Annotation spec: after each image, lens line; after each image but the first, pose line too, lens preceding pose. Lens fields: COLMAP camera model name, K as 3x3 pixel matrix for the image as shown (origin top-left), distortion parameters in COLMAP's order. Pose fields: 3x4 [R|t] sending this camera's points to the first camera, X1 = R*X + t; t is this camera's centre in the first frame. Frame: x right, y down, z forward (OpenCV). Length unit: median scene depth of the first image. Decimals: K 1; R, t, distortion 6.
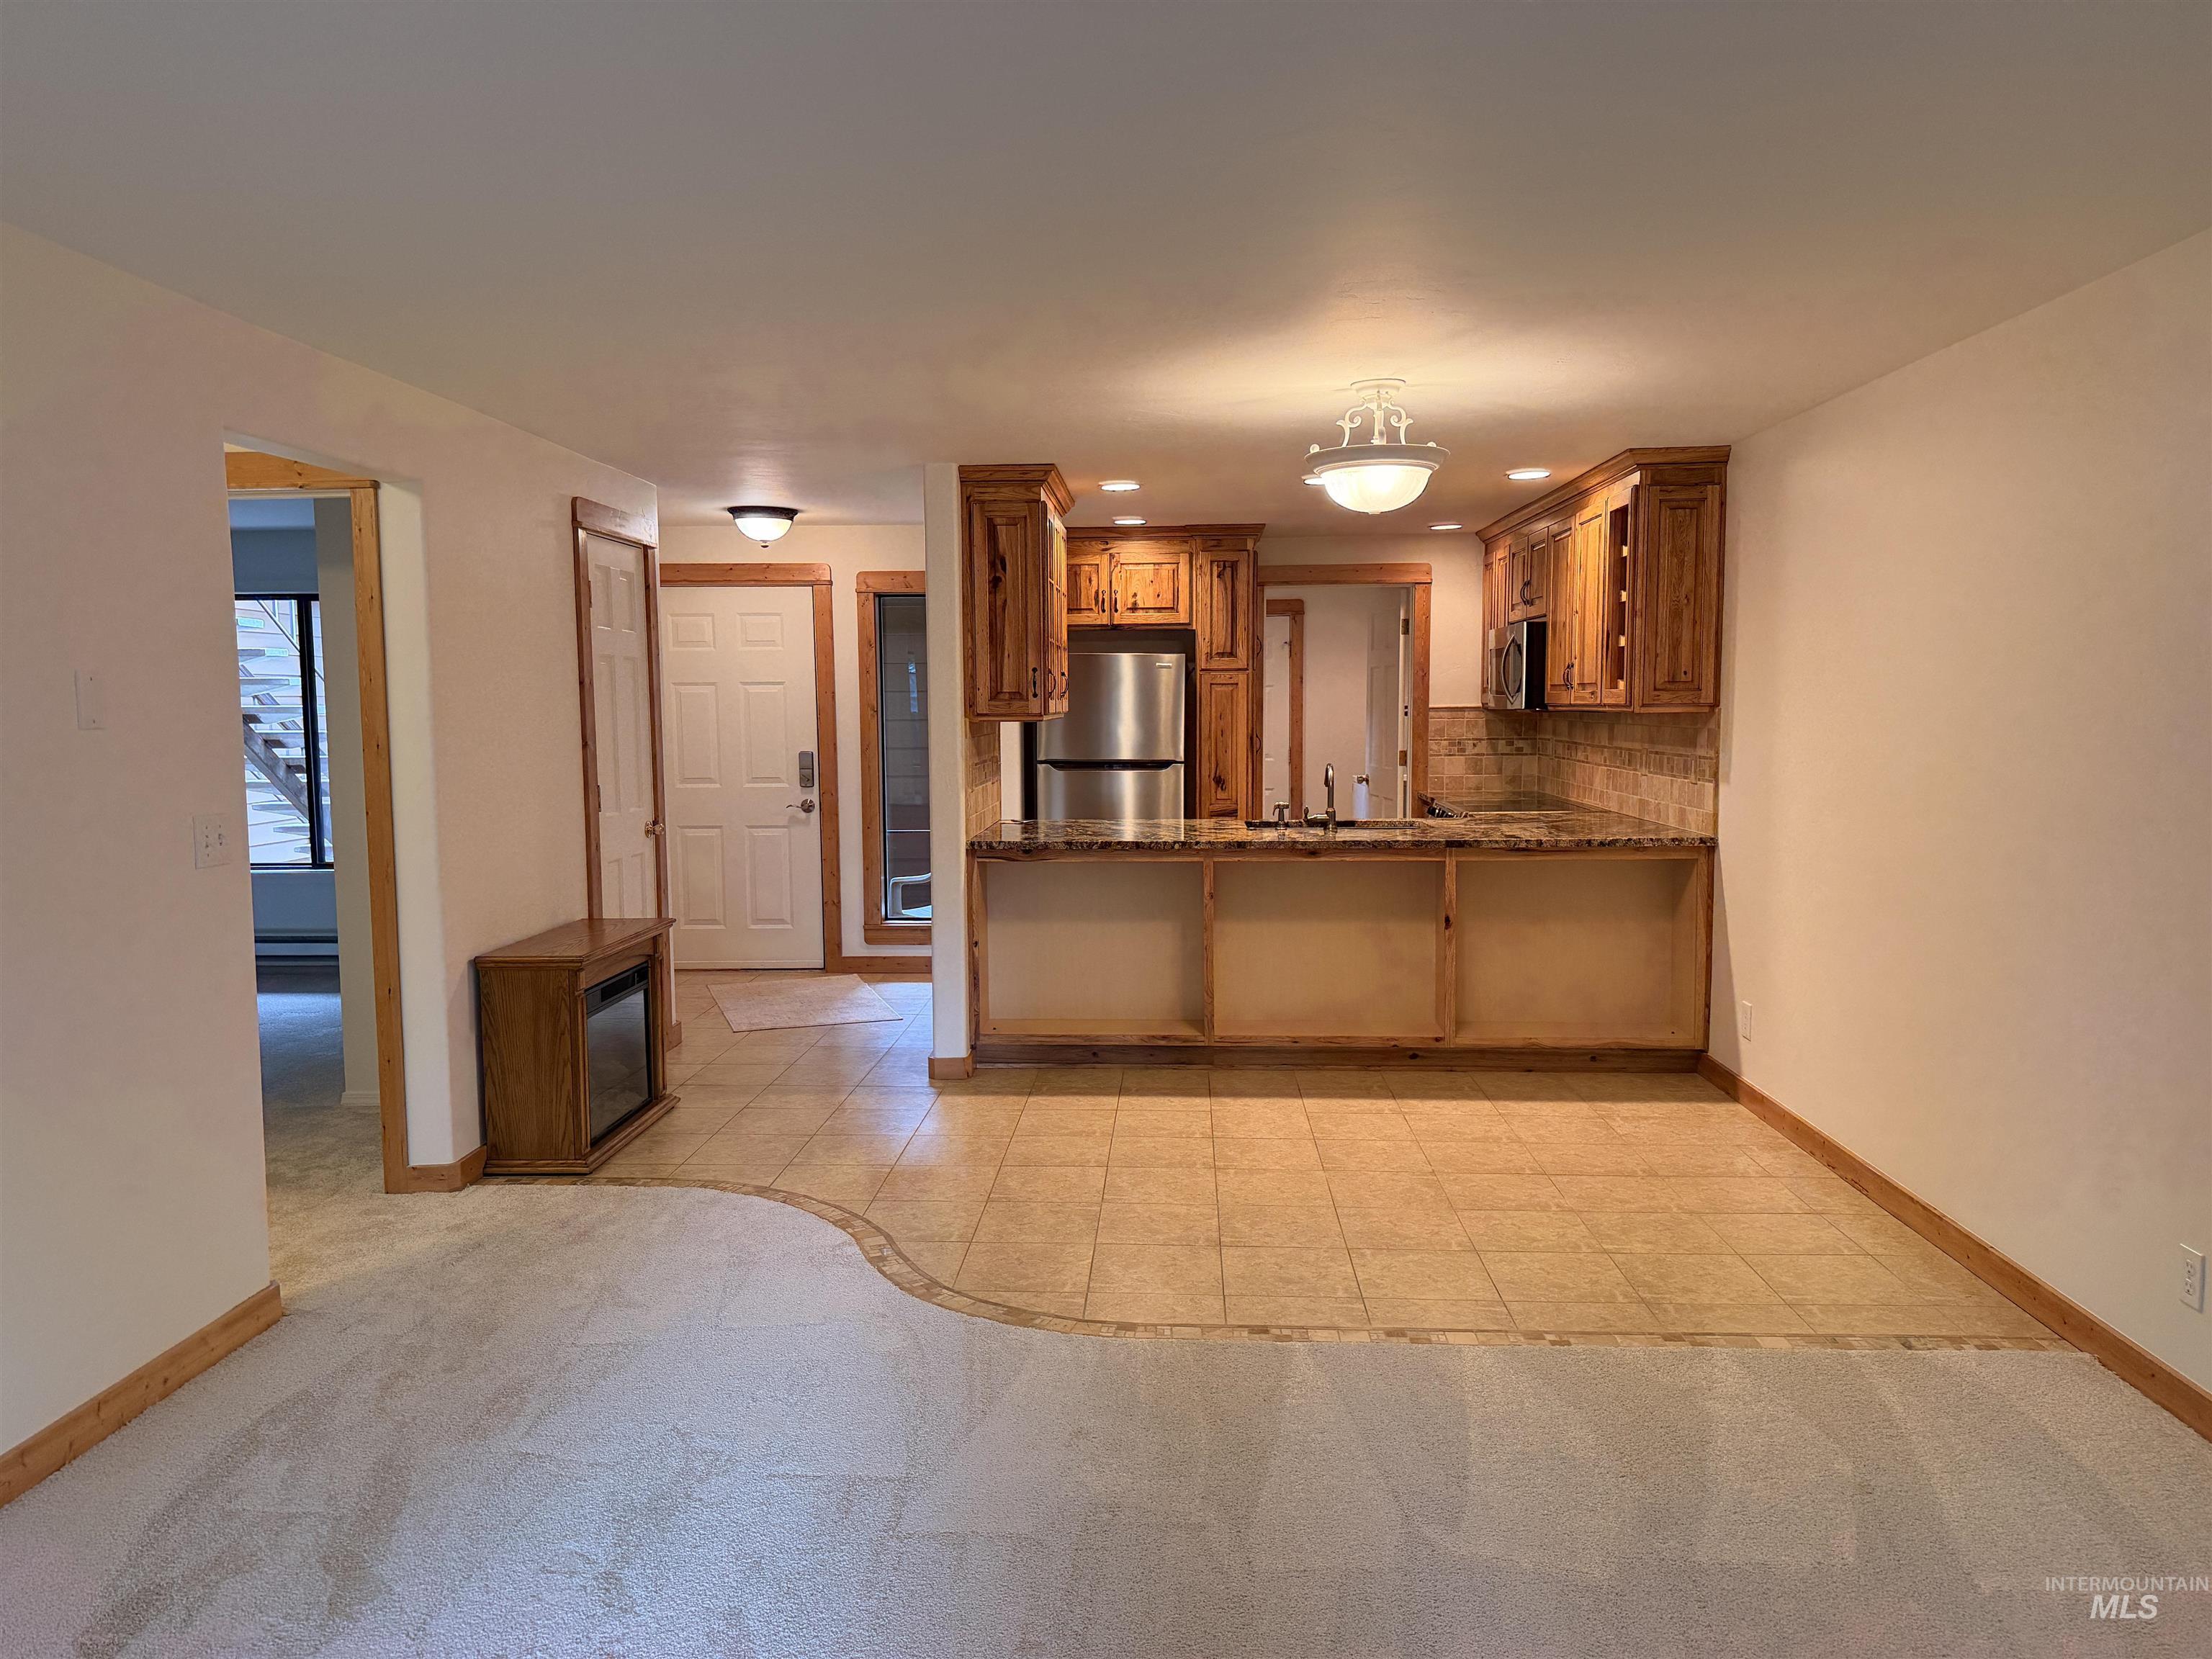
lens RADIAL K [[1538.4, 0, 1094.7], [0, 1538.4, 839.3], [0, 0, 1]] dist [0.088968, -0.001514]
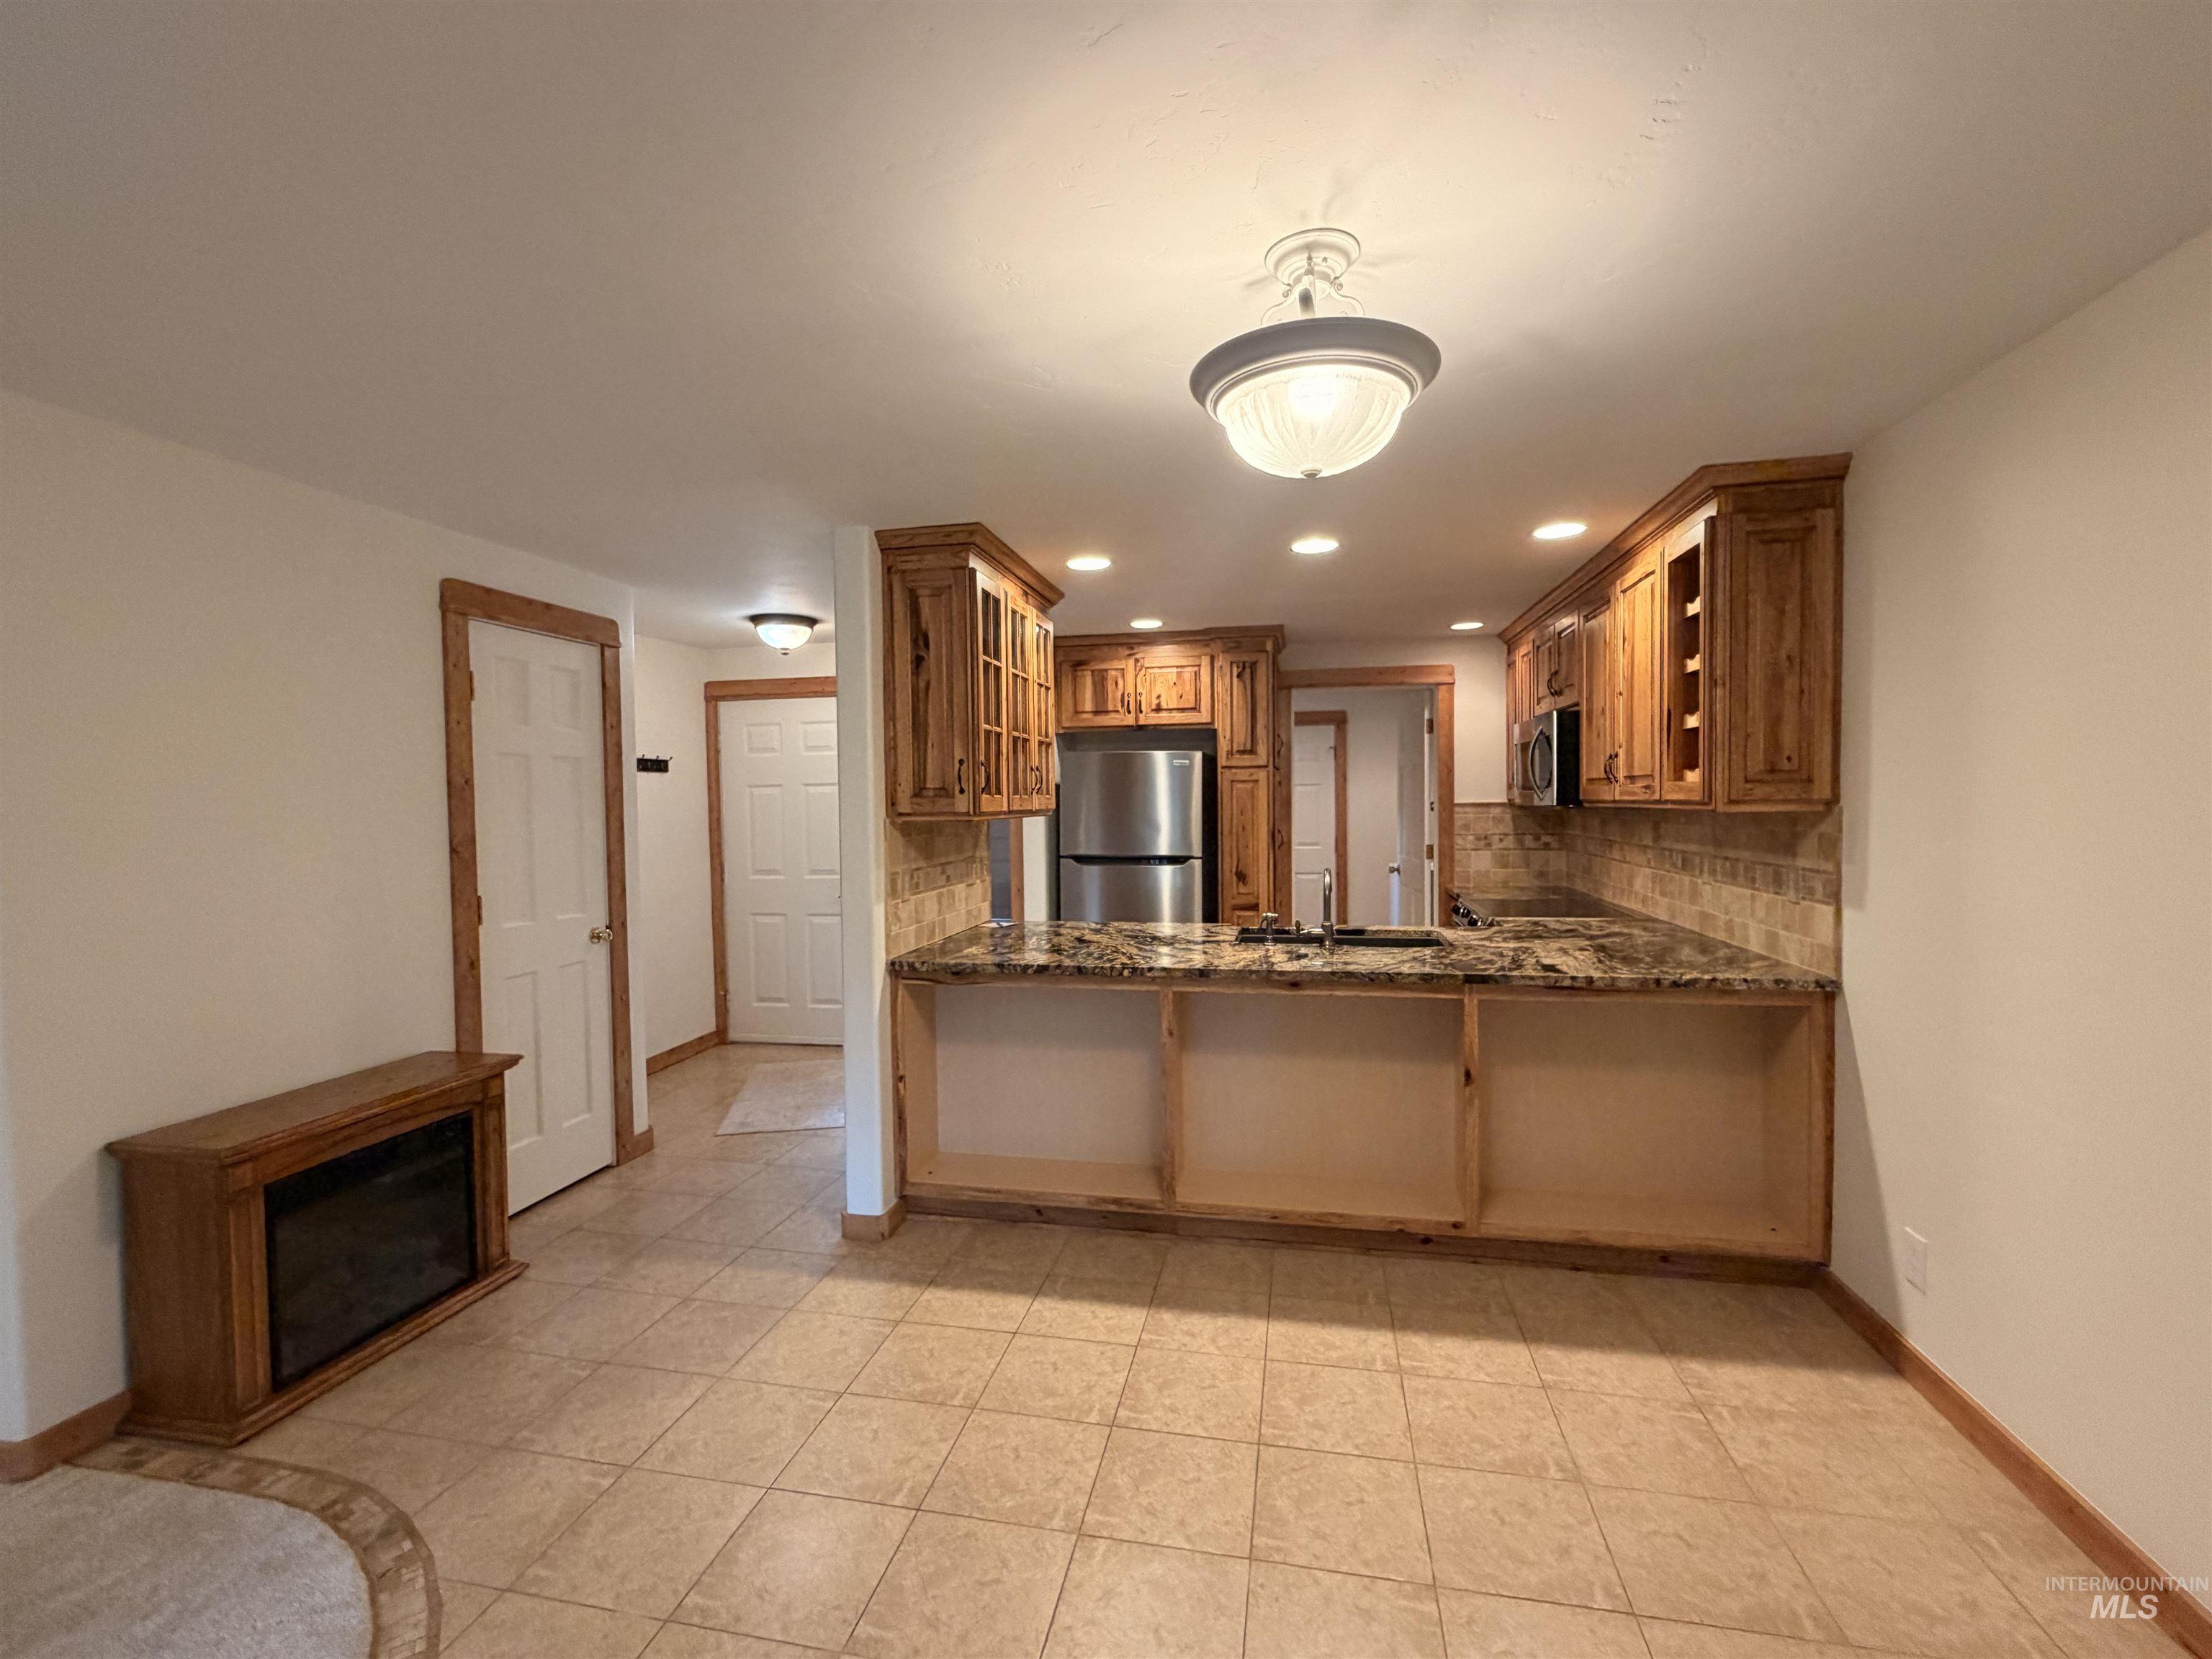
lens RADIAL K [[971.0, 0, 1106.0], [0, 971.0, 829.5], [0, 0, 1]] dist [-0.001623, -0.000210]
pose [[0.989238, 0.000272, -0.146318, 0.087952], [-0.008683, 0.998345, -0.056847, -0.031446], [0.146060, 0.057506, 0.987603, 0.355506]]
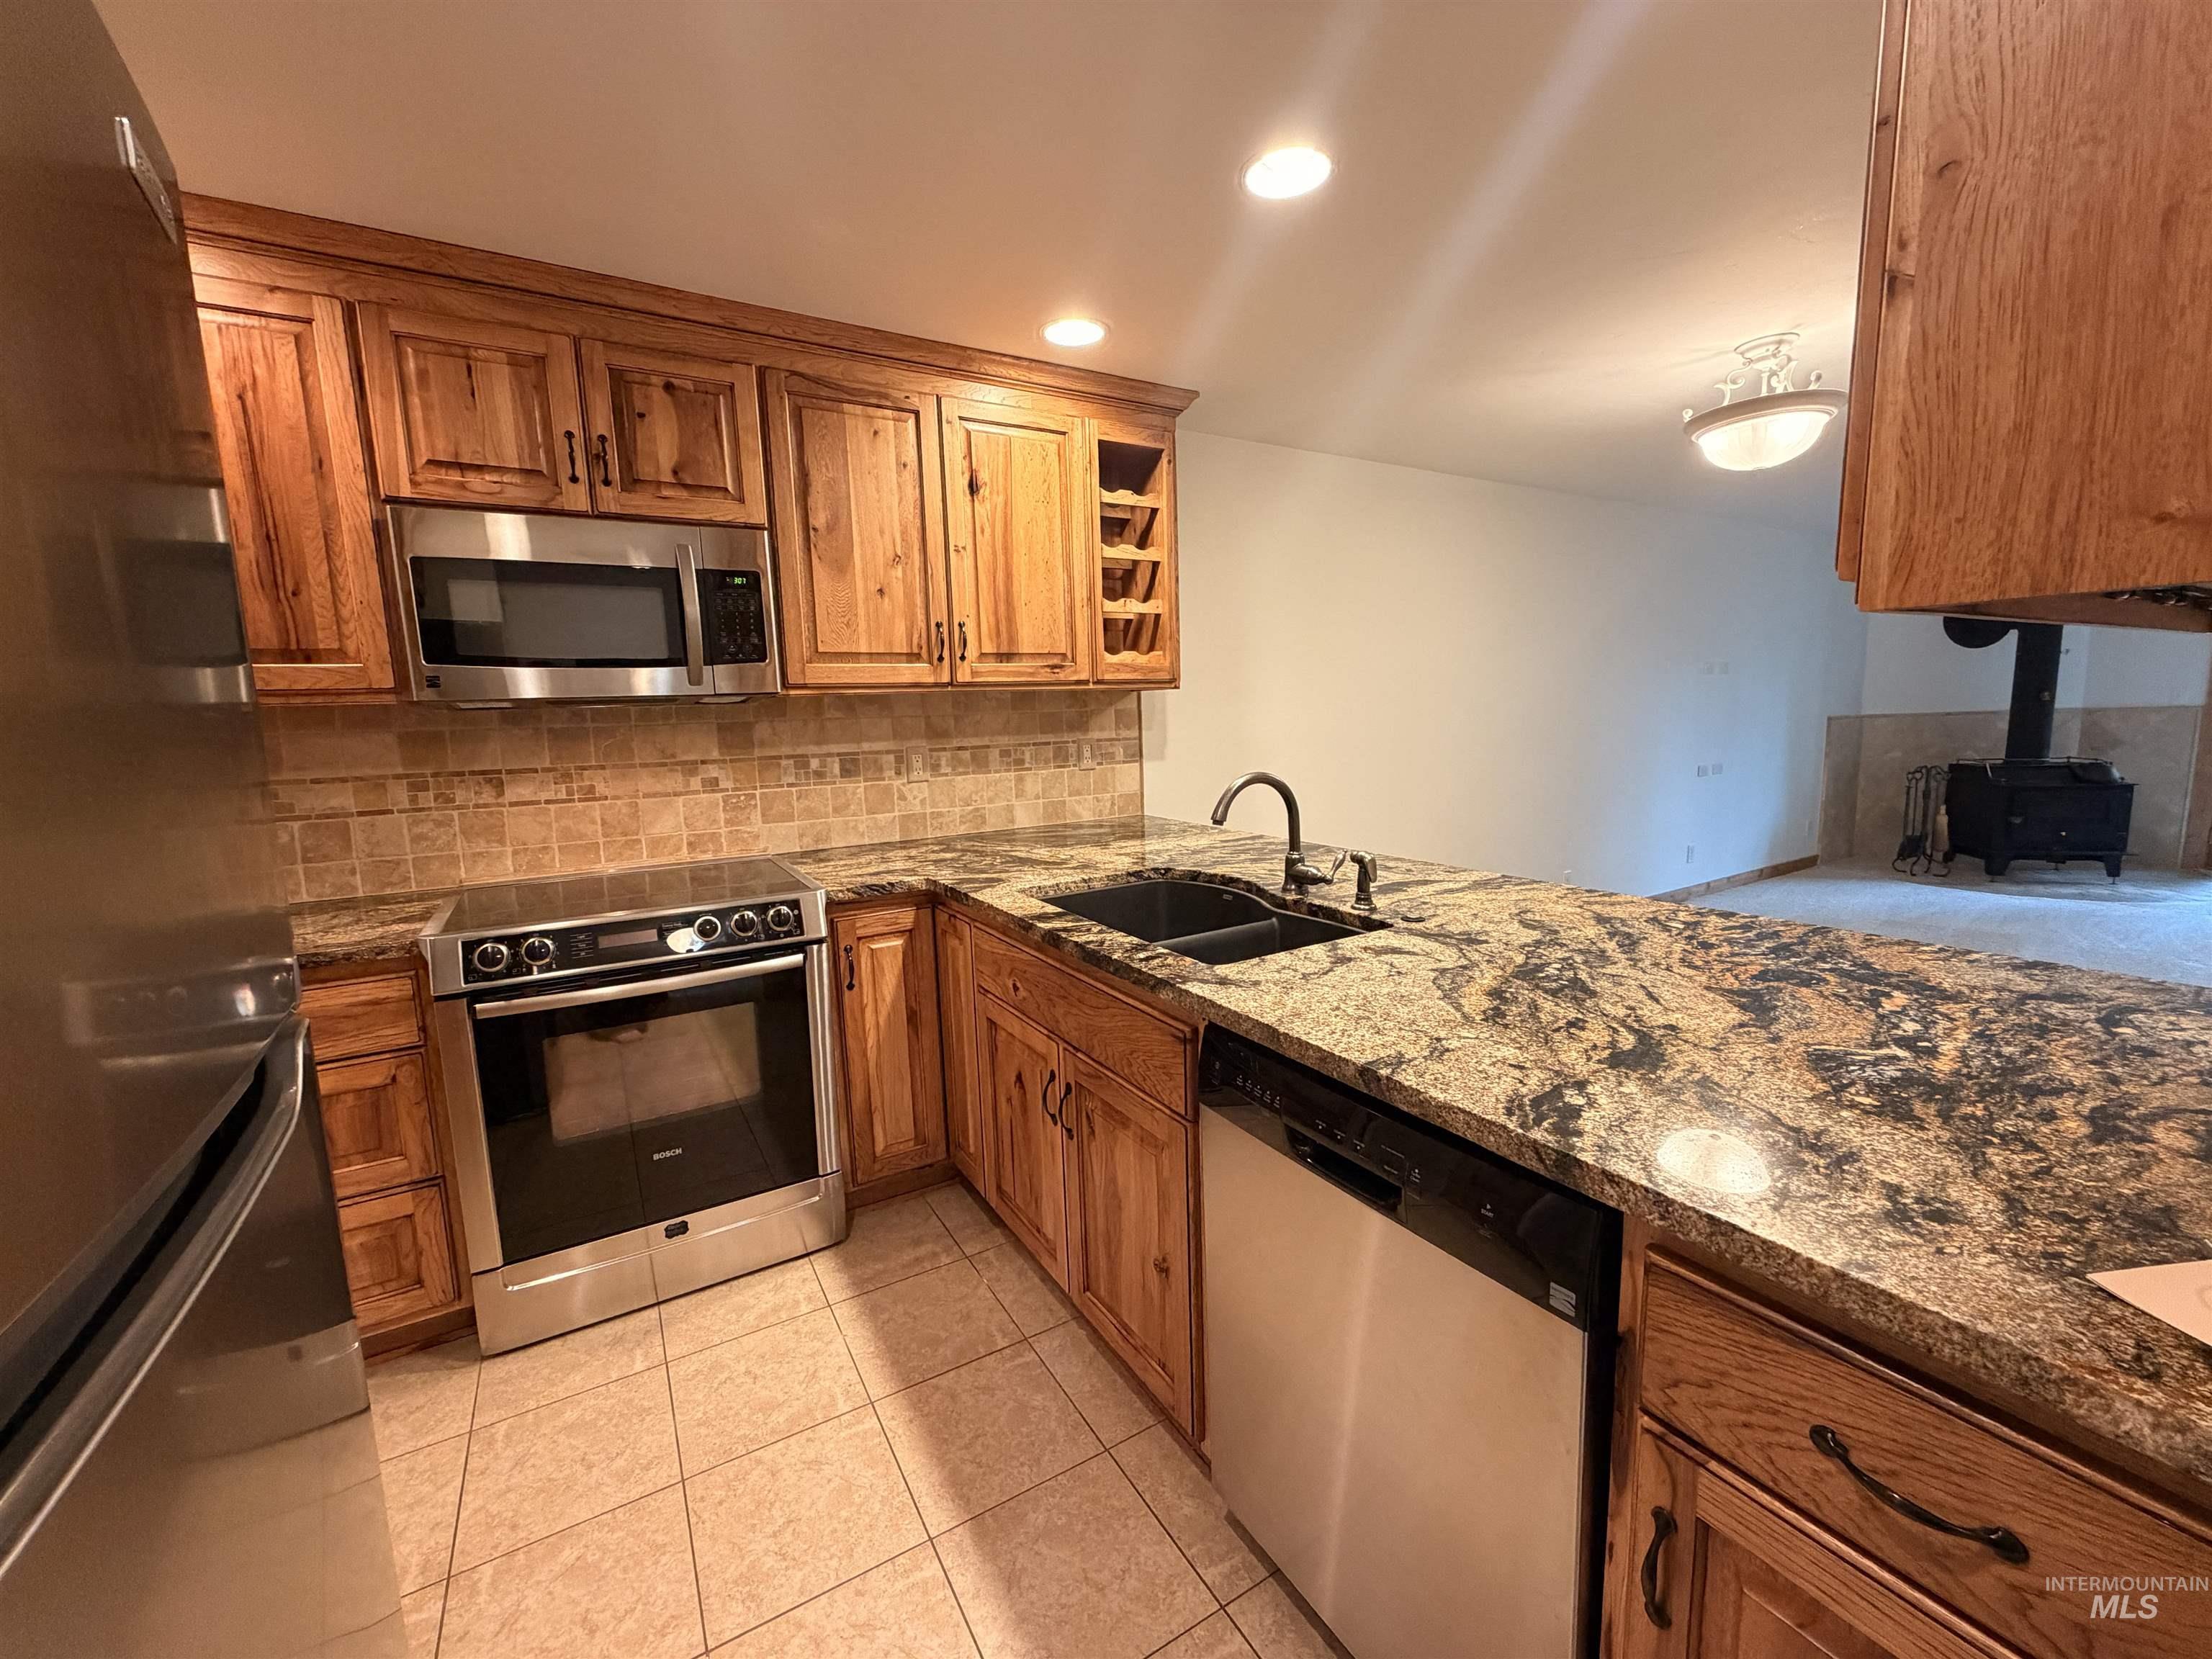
lens RADIAL K [[874.8, 0, 1099.9], [0, 874.8, 830.6], [0, 0, 1]] dist [-0.002038, 0.000276]
pose [[-0.557173, -0.087944, 0.825727, -0.045373], [0.111098, 0.977542, 0.179078, -0.070563], [-0.822931, 0.191514, -0.534889, 0.966833]]
